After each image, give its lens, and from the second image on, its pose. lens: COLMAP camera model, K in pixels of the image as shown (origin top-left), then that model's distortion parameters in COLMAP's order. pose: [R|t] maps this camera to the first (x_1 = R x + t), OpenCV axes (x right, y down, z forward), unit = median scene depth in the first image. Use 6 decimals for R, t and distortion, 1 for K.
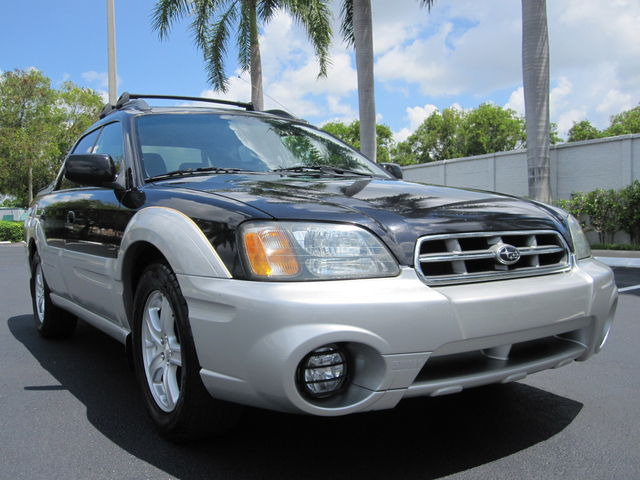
lens RADIAL K [[625.6, 0, 323.2], [0, 625.6, 249.2], [0, 0, 1]] dist [-0.063610, 0.000000]
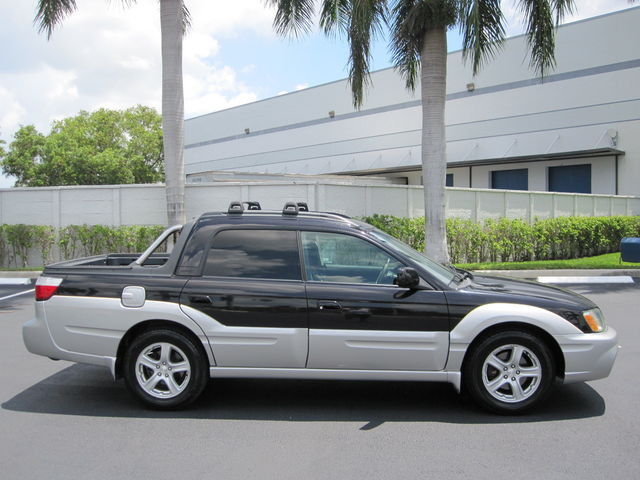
lens RADIAL K [[625.6, 0, 314.3], [0, 625.6, 233.7], [0, 0, 1]] dist [-0.063610, 0.000000]
pose [[0.613622, -0.014761, 0.789462, -0.520199], [0.027928, 0.999605, -0.003017, -0.071233], [-0.789106, 0.023899, 0.613792, 0.056160]]
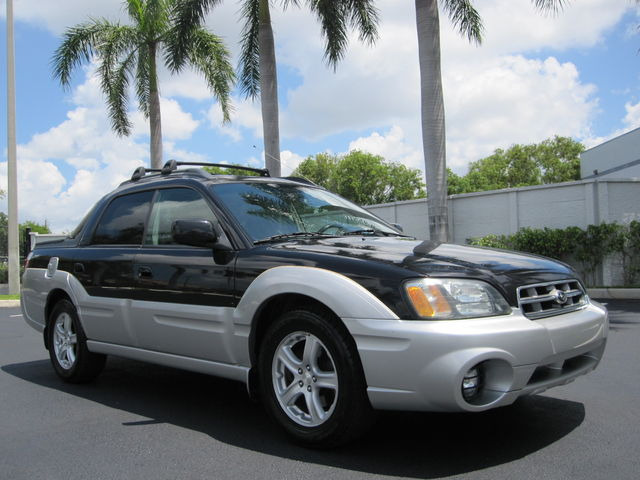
lens RADIAL K [[625.6, 0, 320.5], [0, 625.6, 241.4], [0, 0, 1]] dist [-0.063610, 0.000000]
pose [[0.978193, -0.004824, 0.207641, -0.112476], [0.021026, 0.996894, -0.075896, -0.004633], [-0.206630, 0.078607, 0.975256, -0.064101]]
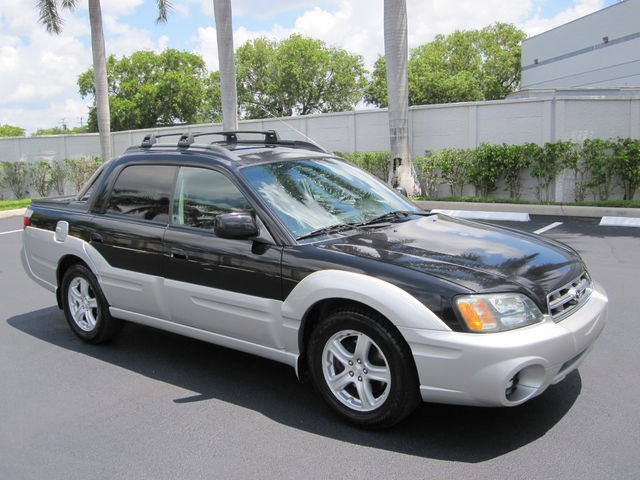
lens RADIAL K [[625.6, 0, 320.1], [0, 625.6, 243.8], [0, 0, 1]] dist [-0.063610, 0.000000]
pose [[0.951827, -0.065373, 0.299587, -0.172329], [0.031229, 0.992596, 0.117376, -0.069217], [-0.305043, -0.102366, 0.946821, -0.072823]]
